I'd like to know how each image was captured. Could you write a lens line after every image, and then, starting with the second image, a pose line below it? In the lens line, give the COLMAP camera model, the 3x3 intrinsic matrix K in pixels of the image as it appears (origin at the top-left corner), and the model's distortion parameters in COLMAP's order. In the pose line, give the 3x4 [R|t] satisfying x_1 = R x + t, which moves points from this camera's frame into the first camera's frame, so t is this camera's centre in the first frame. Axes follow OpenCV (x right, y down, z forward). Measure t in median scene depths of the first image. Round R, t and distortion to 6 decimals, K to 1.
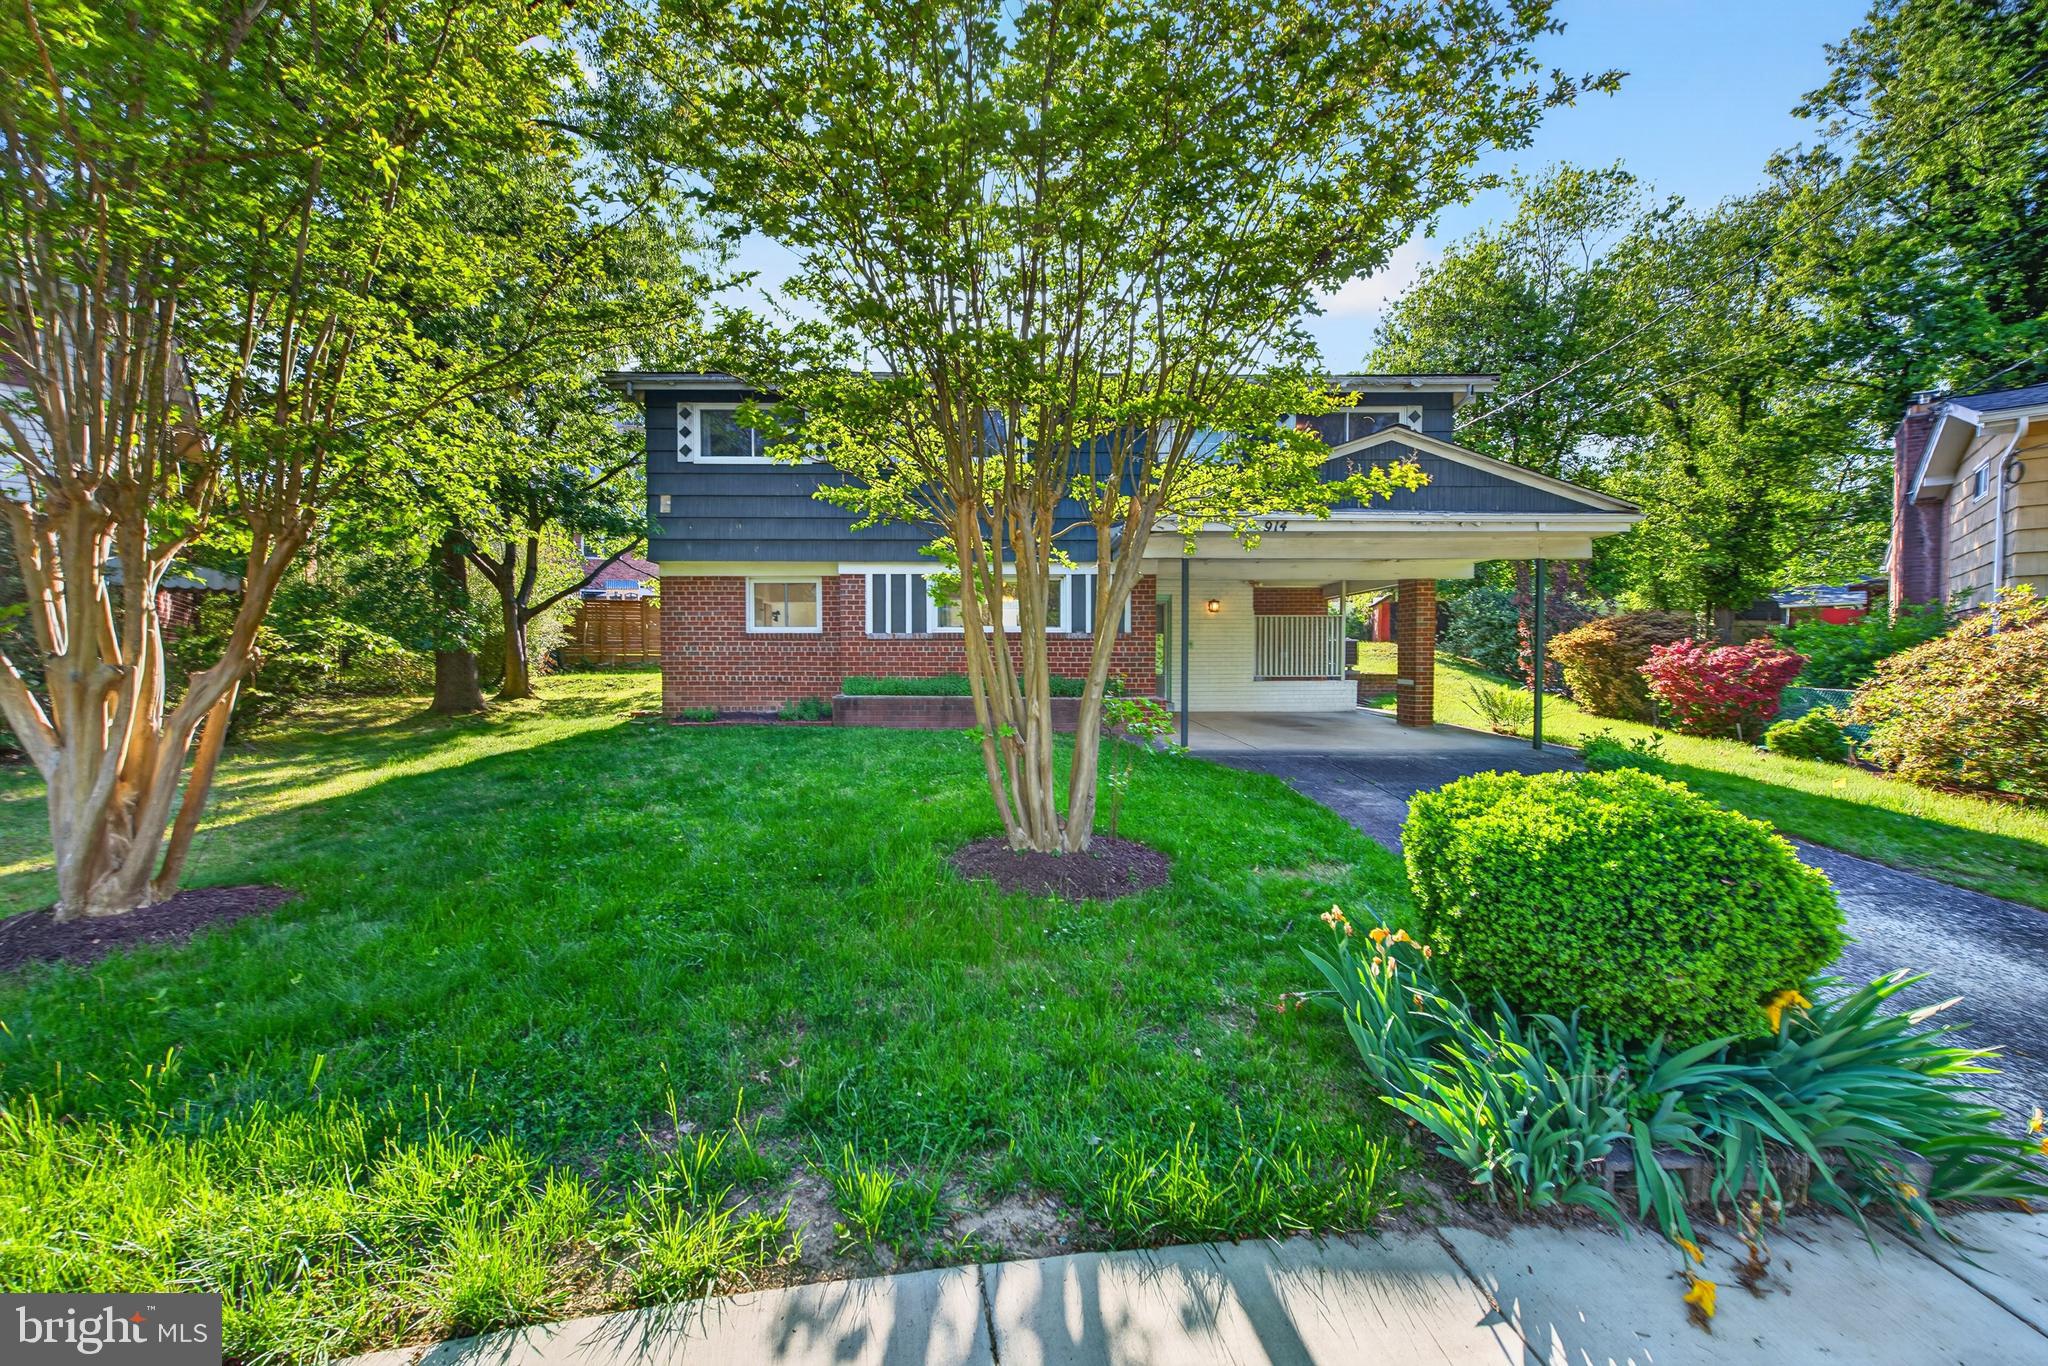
lens RADIAL K [[819.5, 0, 1024.0], [0, 819.5, 683.0], [0, 0, 1]] dist [-0.002087, -0.000535]
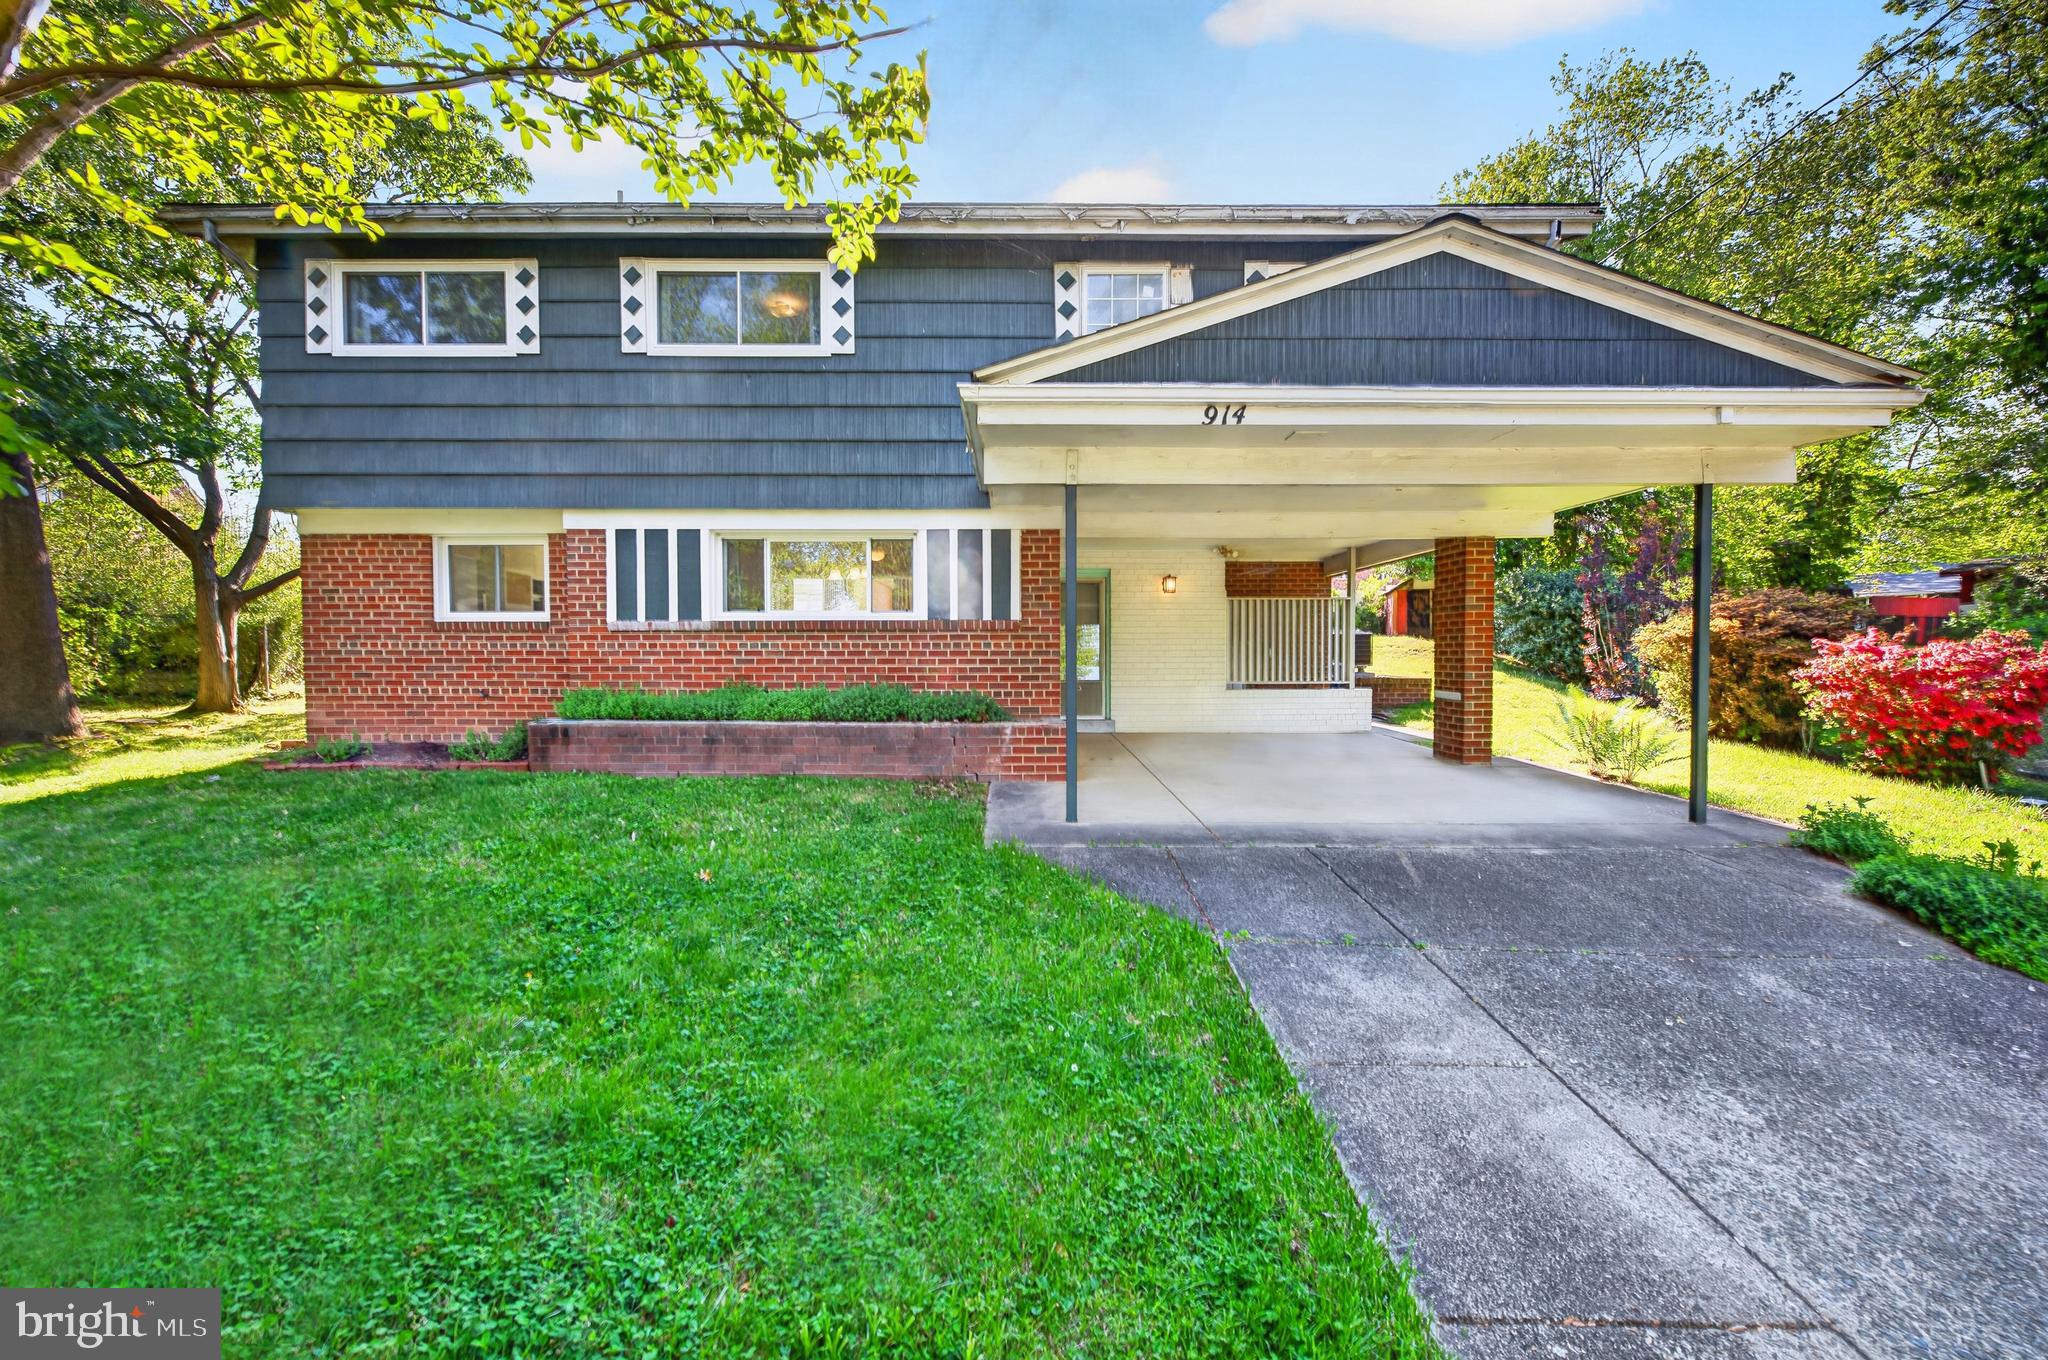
lens RADIAL K [[819.5, 0, 1024.0], [0, 819.5, 680.0], [0, 0, 1]] dist [-0.002087, -0.000535]
pose [[0.999960, 0.000011, -0.008897, 0.124013], [0.000022, 0.999993, 0.003725, -0.015174], [0.008897, -0.003725, 0.999953, 0.320057]]
